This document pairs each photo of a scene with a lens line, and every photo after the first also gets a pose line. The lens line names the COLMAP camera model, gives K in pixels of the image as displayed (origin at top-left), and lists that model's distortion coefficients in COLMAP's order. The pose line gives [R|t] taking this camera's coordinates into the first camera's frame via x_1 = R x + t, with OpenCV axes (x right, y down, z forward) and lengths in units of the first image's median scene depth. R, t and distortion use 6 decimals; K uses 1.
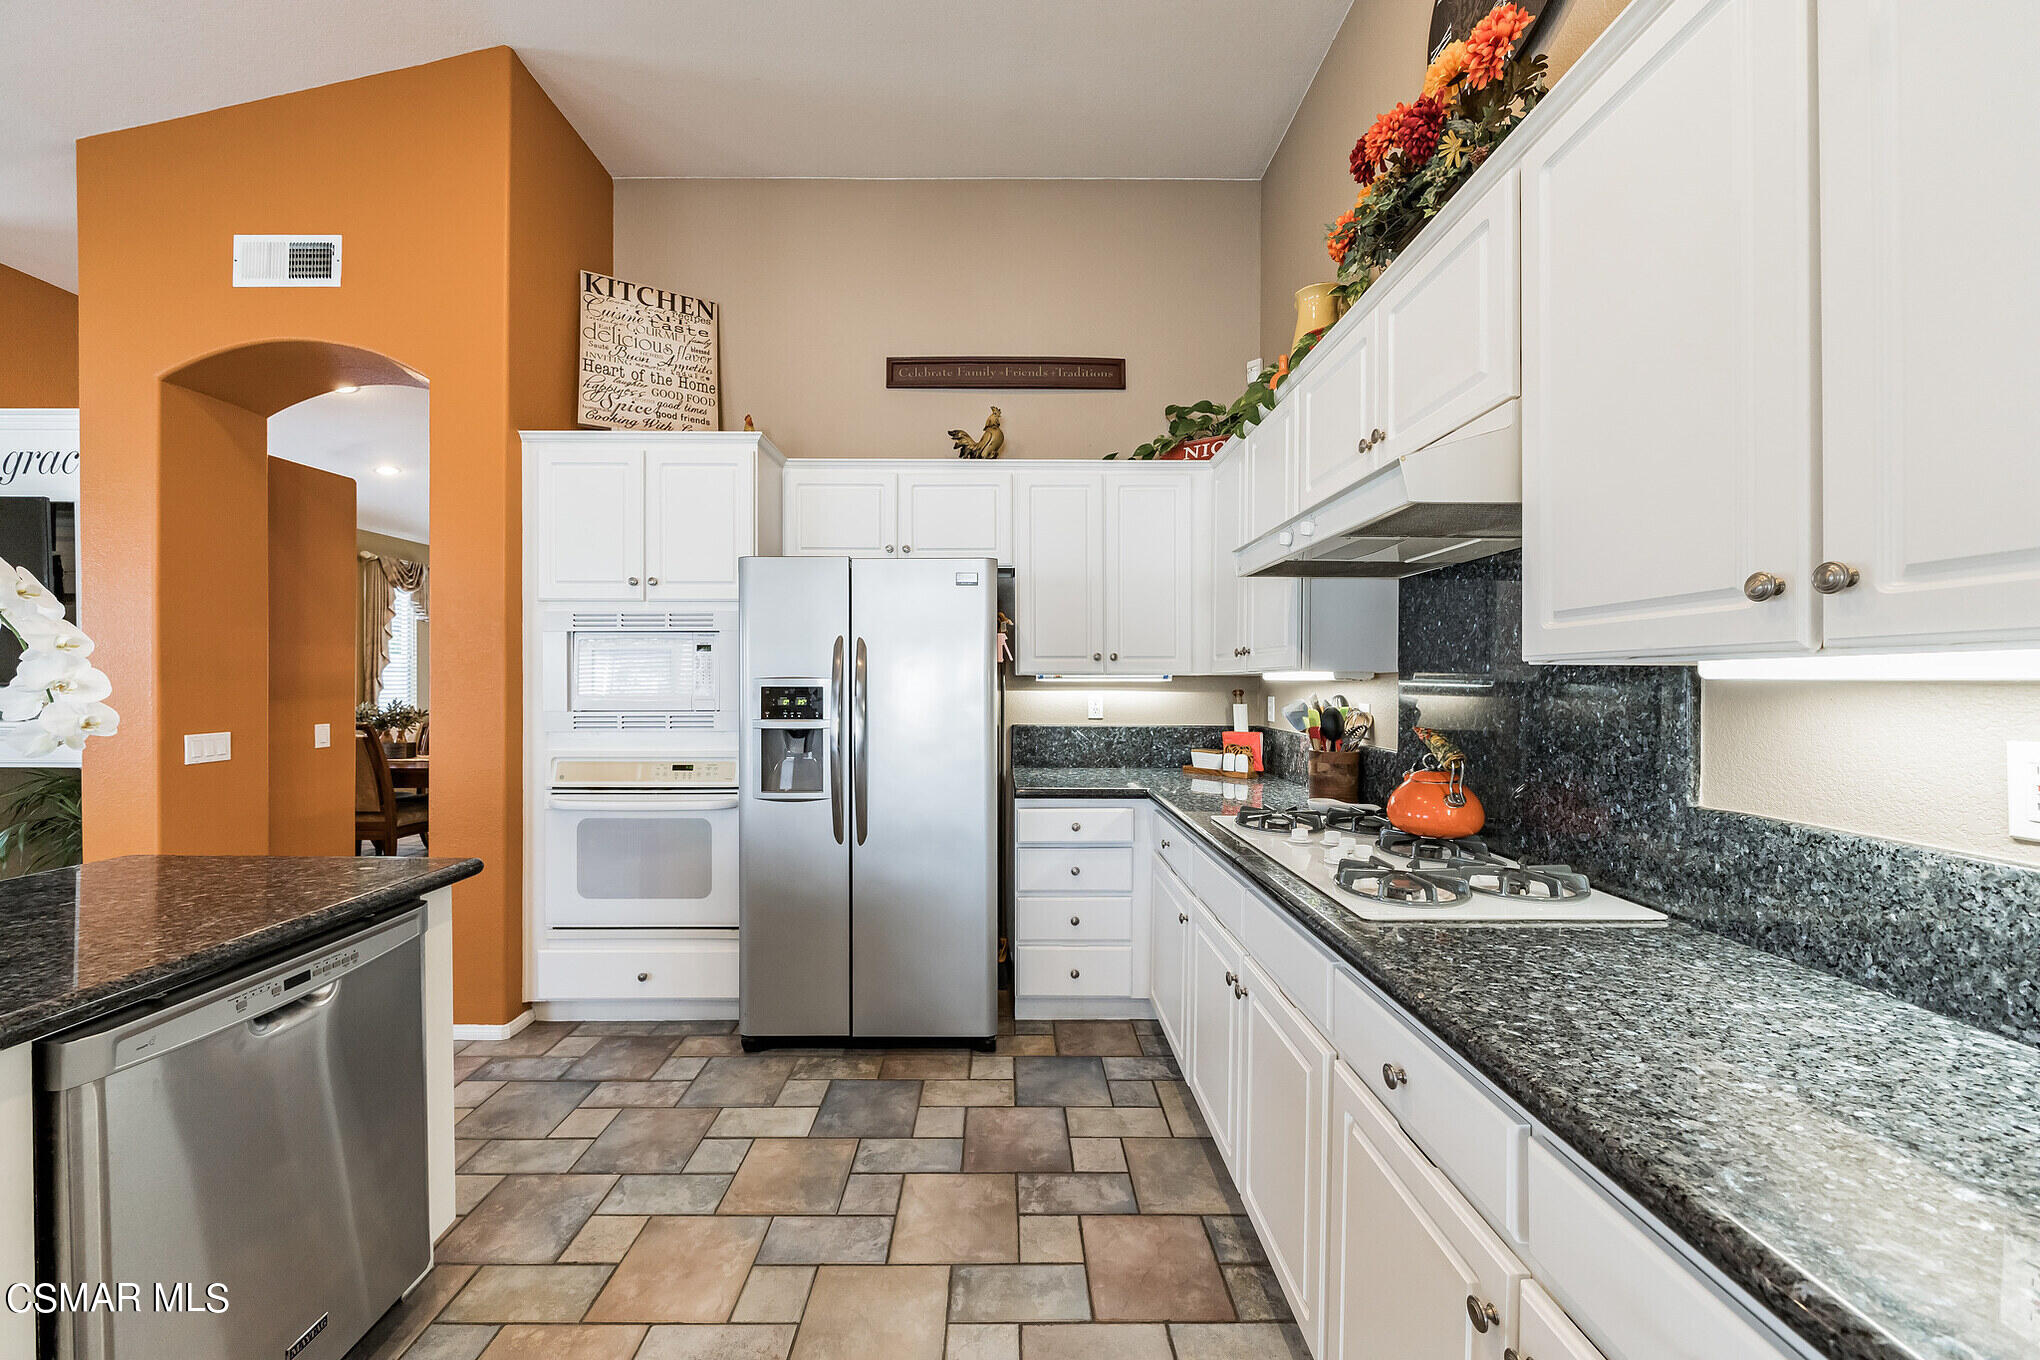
lens RADIAL K [[711.2, 0, 1019.3], [0, 711.2, 682.7], [0, 0, 1]] dist [-0.003918, -0.000354]
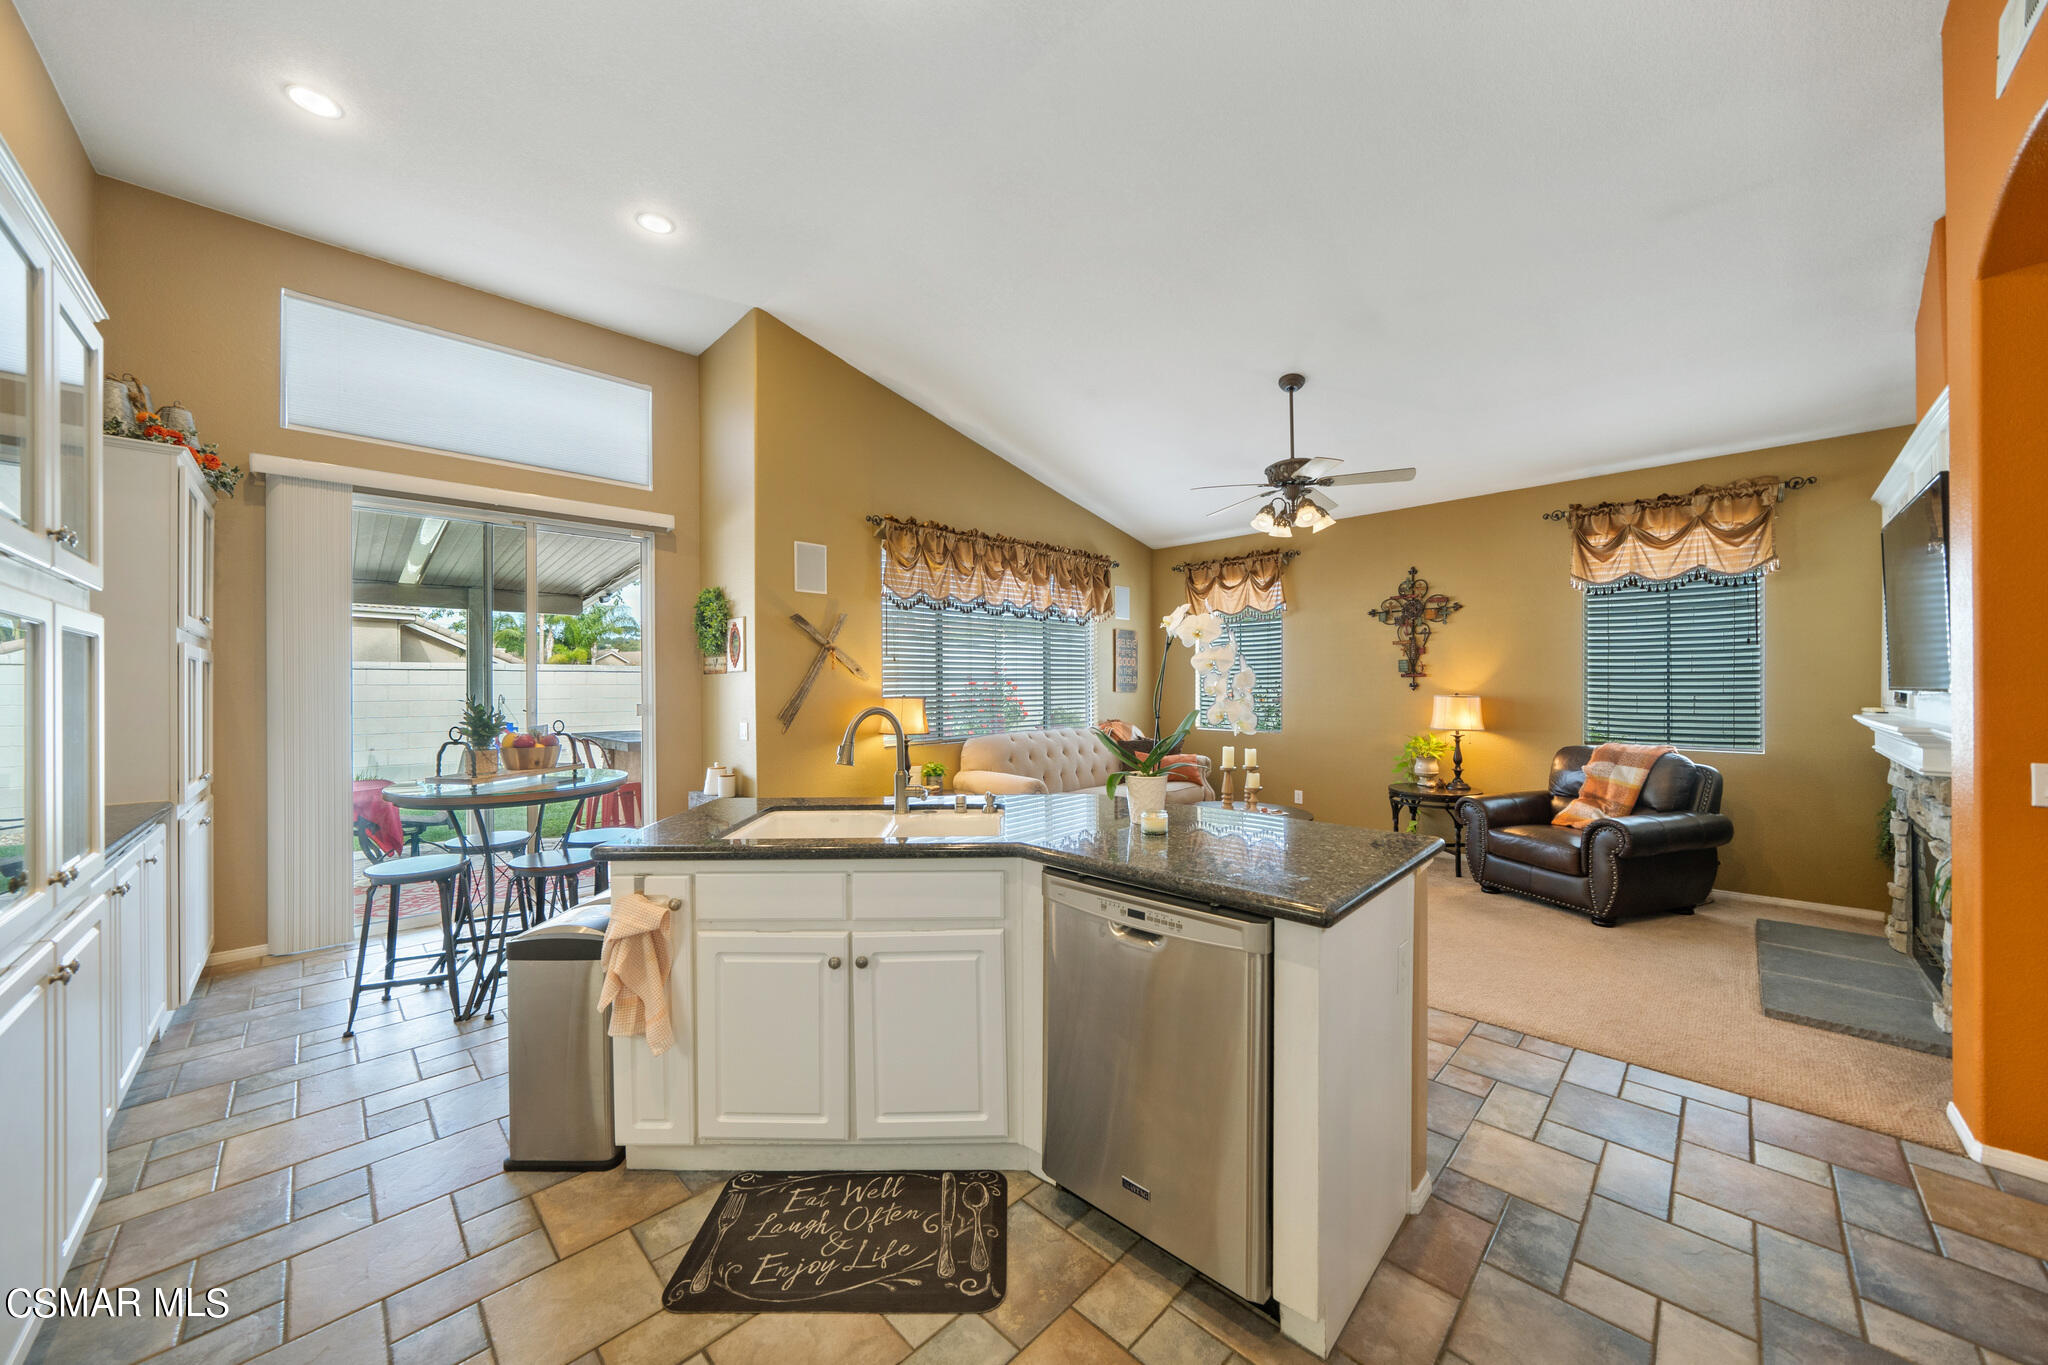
lens RADIAL K [[718.0, 0, 1013.0], [0, 718.0, 679.3], [0, 0, 1]] dist [-0.008576, 0.000577]
pose [[-0.716547, -0.005977, -0.697513, 0.039804], [0.000411, 0.999959, -0.008991, -0.004542], [0.697539, -0.006729, -0.716515, 0.791452]]
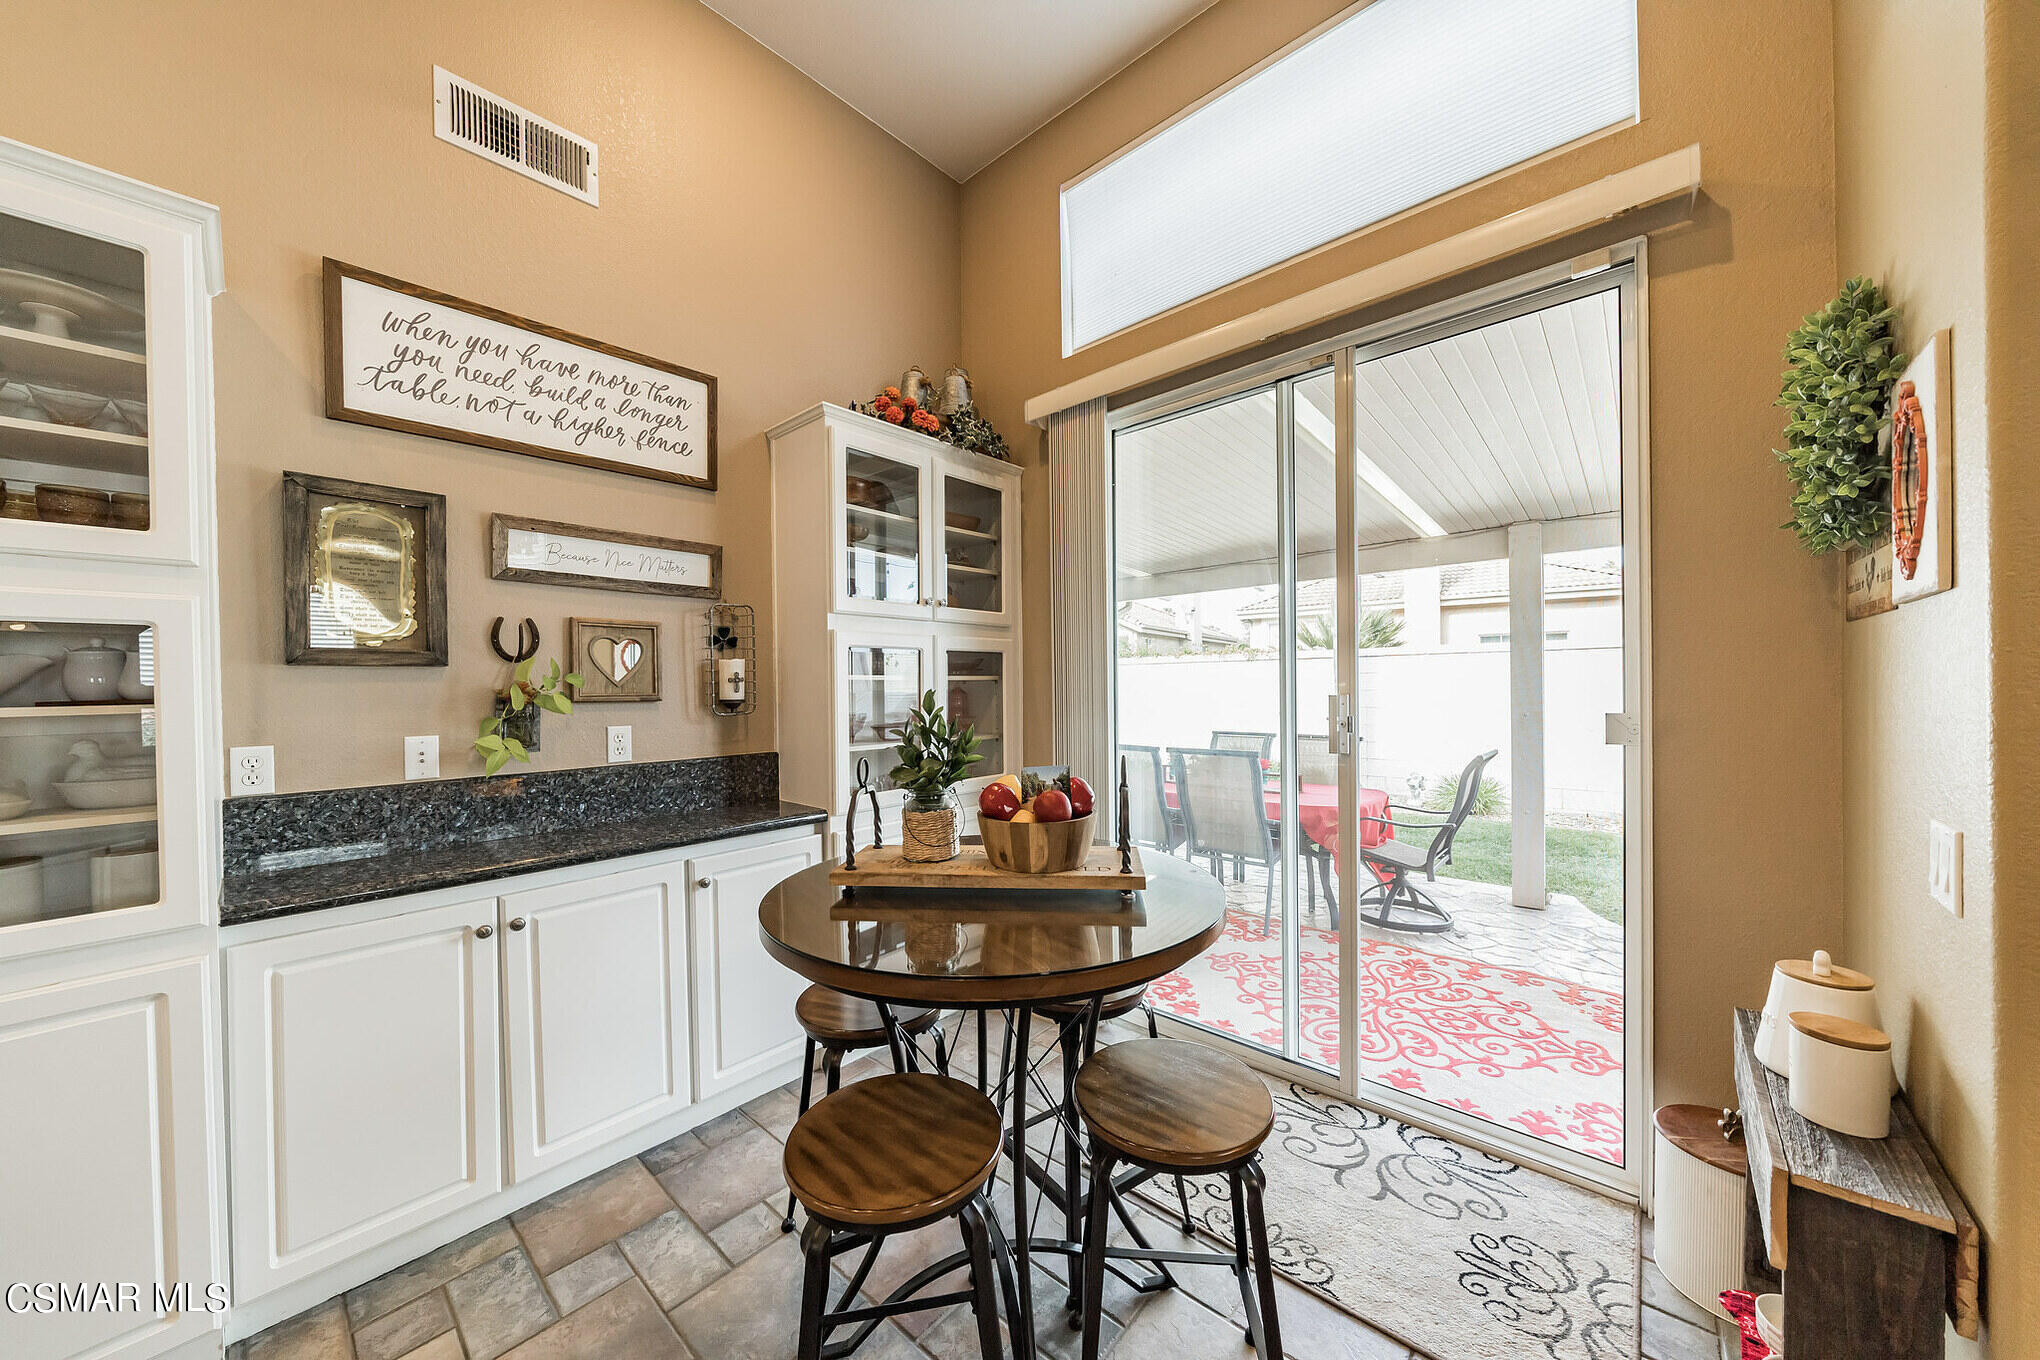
lens RADIAL K [[711.2, 0, 1034.8], [0, 711.2, 686.9], [0, 0, 1]] dist [-0.003918, -0.000354]
pose [[-0.745022, 0.007605, 0.666997, -0.577651], [0.017519, 0.999813, 0.008168, 0.001366], [-0.666810, 0.017771, -0.745016, -0.247753]]
